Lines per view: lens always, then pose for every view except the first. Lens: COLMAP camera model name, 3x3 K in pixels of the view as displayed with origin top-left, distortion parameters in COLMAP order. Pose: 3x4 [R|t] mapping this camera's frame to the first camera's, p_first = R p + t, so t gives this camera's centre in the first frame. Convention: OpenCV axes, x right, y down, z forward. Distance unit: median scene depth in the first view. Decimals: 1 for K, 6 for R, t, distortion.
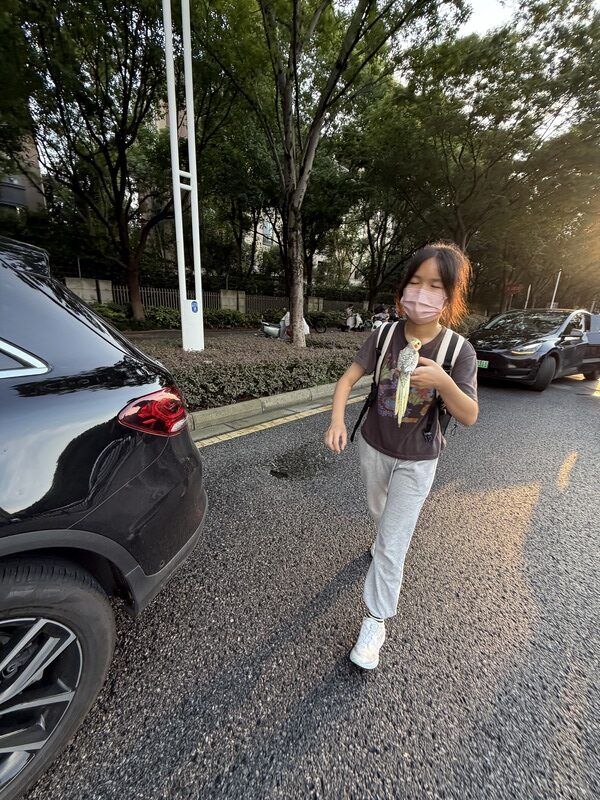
lens RADIAL K [[325.5, 0, 294.5], [0, 325.5, 408.3], [0, 0, 1]] dist [-0.000727, 0.001074]
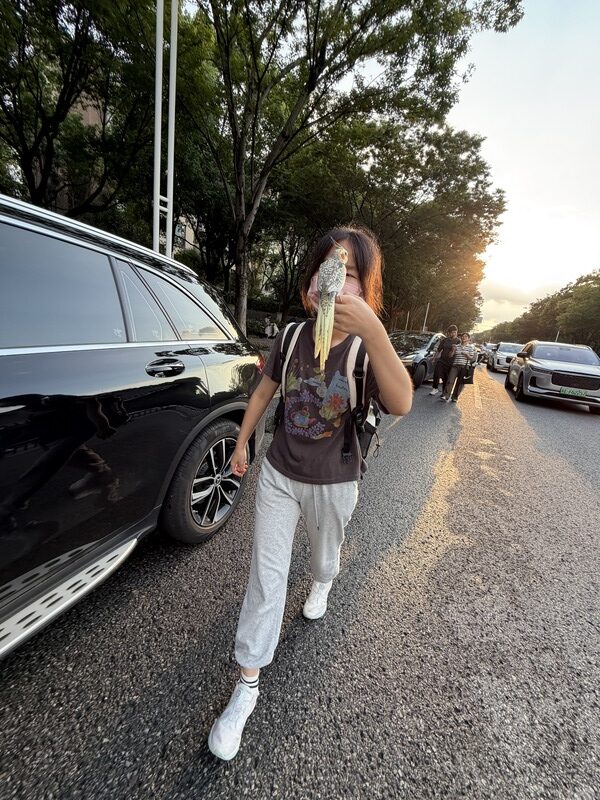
lens RADIAL K [[325.5, 0, 294.0], [0, 325.5, 414.9], [0, 0, 1]] dist [-0.000727, 0.001074]
pose [[0.959112, -0.002809, 0.283012, -0.115293], [0.003969, 0.999986, -0.003526, 0.047328], [-0.282999, 0.004505, 0.959110, -0.155073]]
